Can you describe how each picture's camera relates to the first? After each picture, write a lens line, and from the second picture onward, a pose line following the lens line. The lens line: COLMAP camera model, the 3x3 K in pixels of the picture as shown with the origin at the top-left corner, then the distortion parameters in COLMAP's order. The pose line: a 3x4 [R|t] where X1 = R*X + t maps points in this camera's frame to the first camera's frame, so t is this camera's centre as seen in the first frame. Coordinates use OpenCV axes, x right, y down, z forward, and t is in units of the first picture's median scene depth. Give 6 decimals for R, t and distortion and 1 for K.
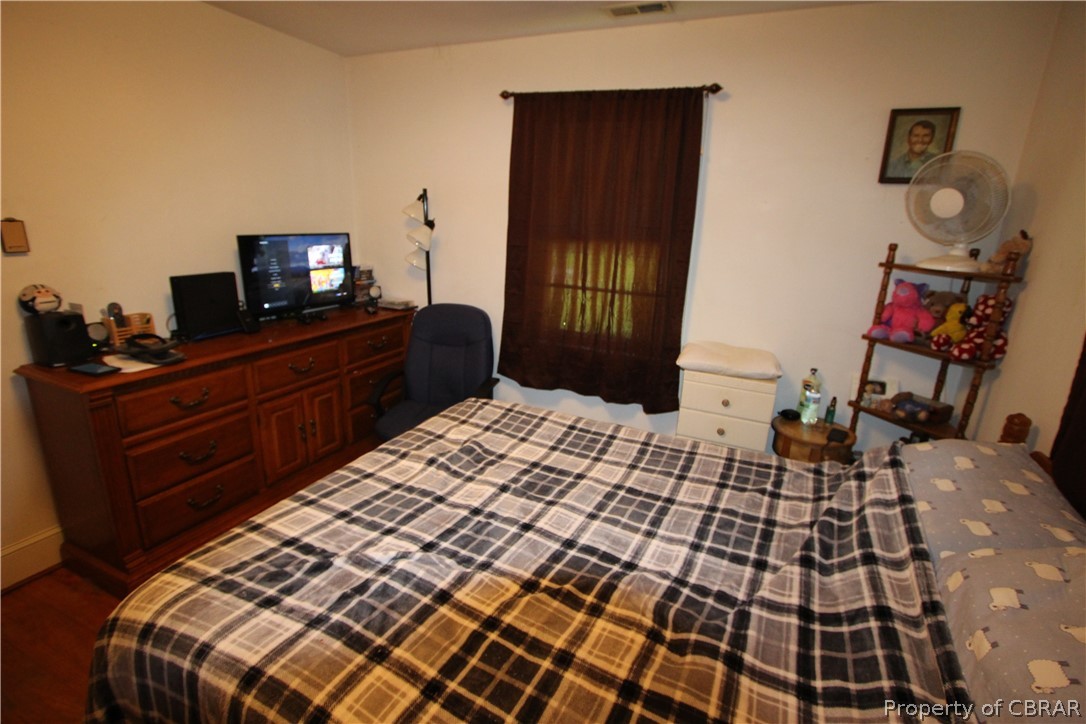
lens RADIAL K [[502.8, 0, 546.7], [0, 502.8, 358.0], [0, 0, 1]] dist [-0.018356, 0.002783]
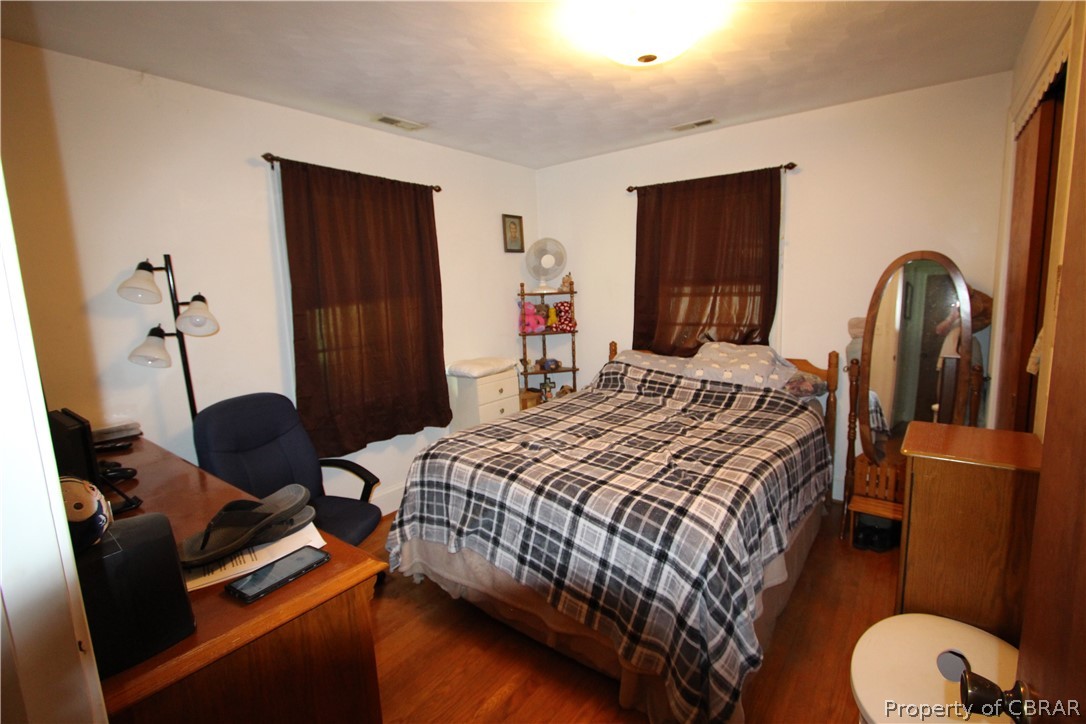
lens RADIAL K [[502.8, 0, 546.9], [0, 502.8, 358.7], [0, 0, 1]] dist [-0.018356, 0.002783]
pose [[0.234931, -0.192180, 0.952824, -1.083071], [0.311565, 0.943426, 0.113464, -0.136953], [-0.920725, 0.270211, 0.281517, 0.425854]]
